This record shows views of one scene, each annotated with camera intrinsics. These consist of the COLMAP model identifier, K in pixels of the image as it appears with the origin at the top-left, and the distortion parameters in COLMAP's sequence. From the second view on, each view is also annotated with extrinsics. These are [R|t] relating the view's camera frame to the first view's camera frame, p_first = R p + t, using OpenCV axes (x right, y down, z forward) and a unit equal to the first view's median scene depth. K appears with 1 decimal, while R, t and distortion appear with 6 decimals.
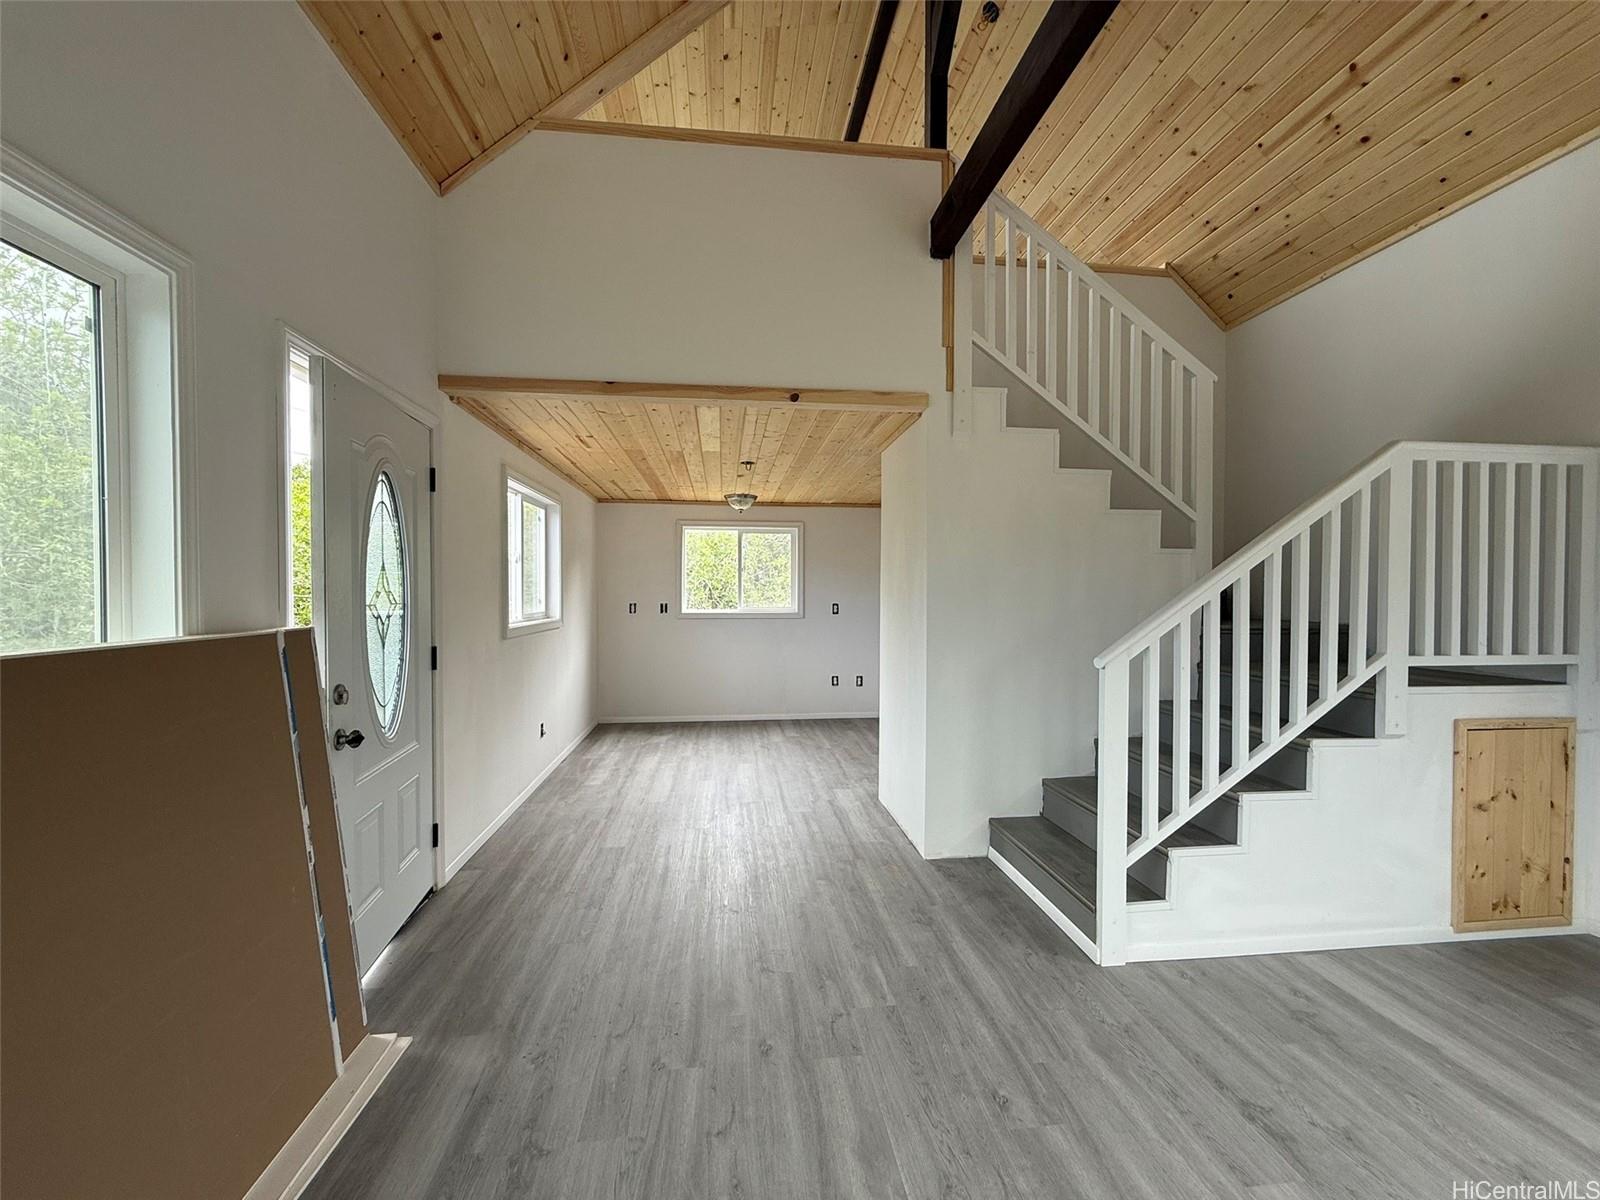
lens RADIAL K [[636.0, 0, 794.4], [0, 636.0, 601.2], [0, 0, 1]] dist [0.000890, -0.000404]
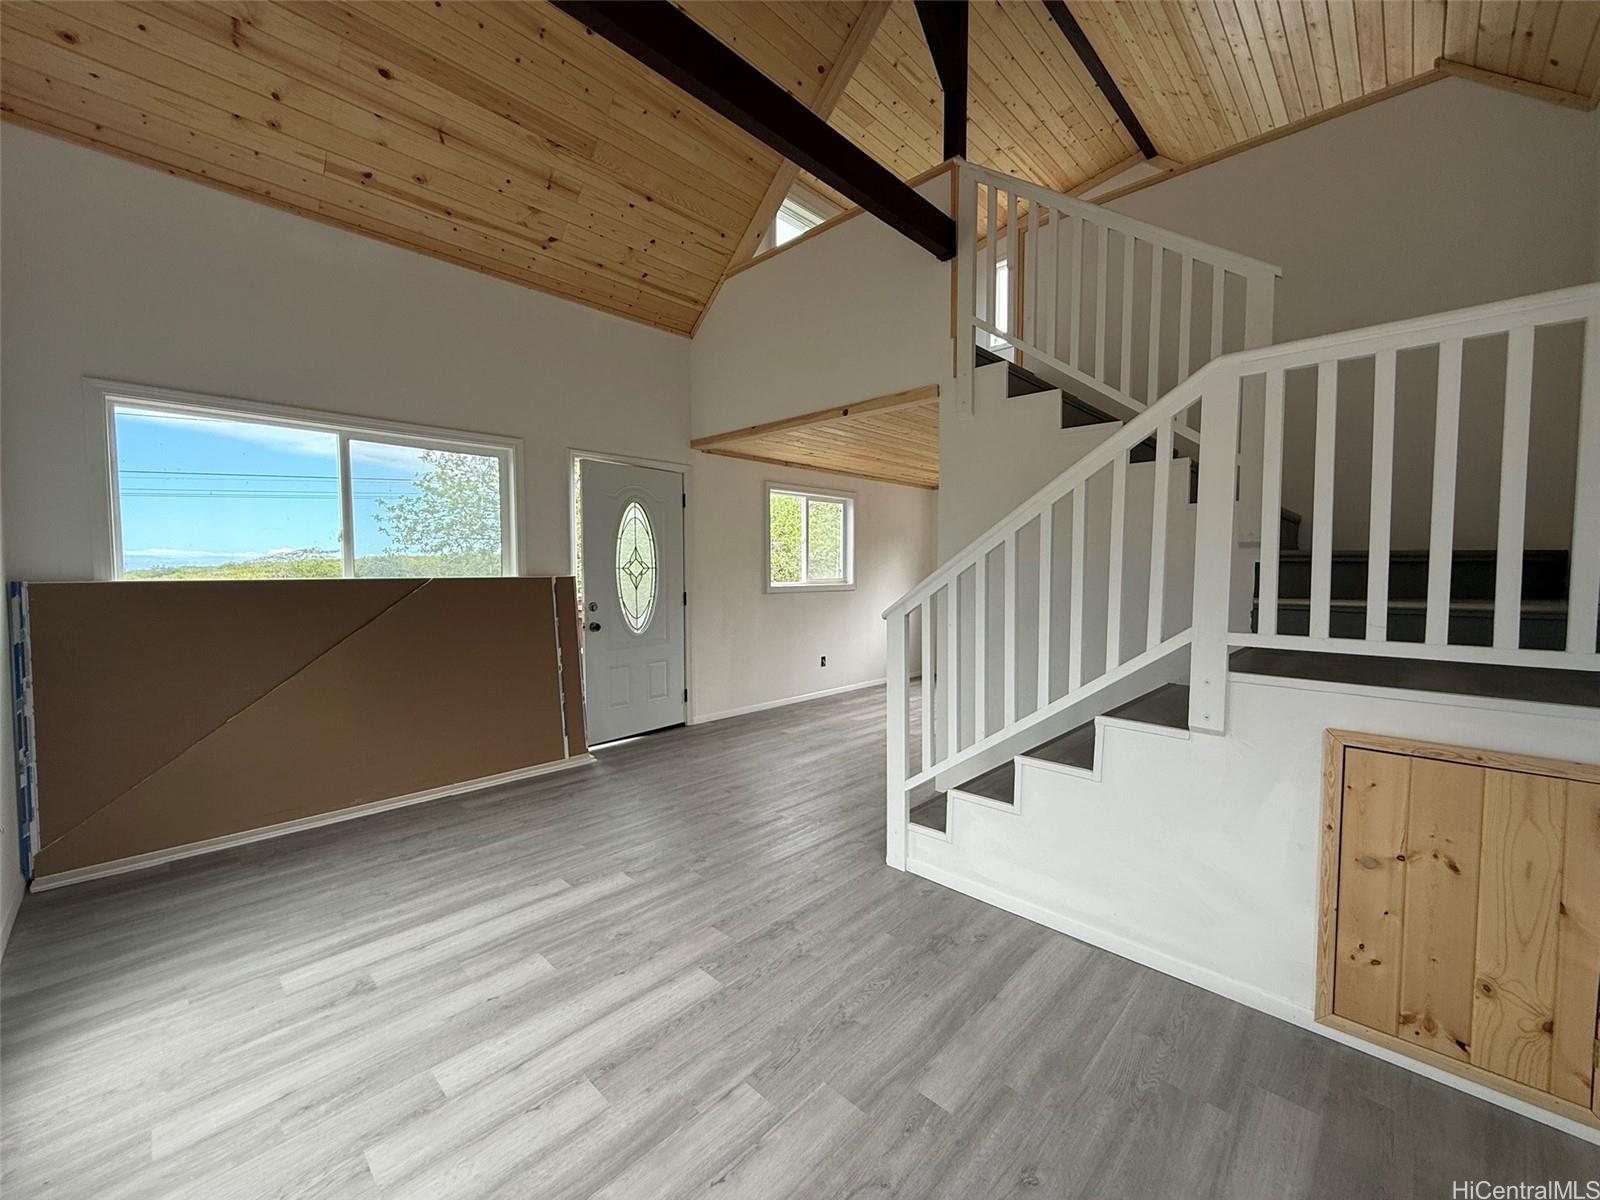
lens RADIAL K [[634.9, 0, 794.4], [0, 634.9, 600.9], [0, 0, 1]] dist [0.000735, -0.000157]
pose [[0.637155, 0.037834, -0.769807, 1.034104], [-0.010472, 0.999127, 0.040437, 0.018540], [0.770665, -0.017703, 0.636995, 0.079908]]
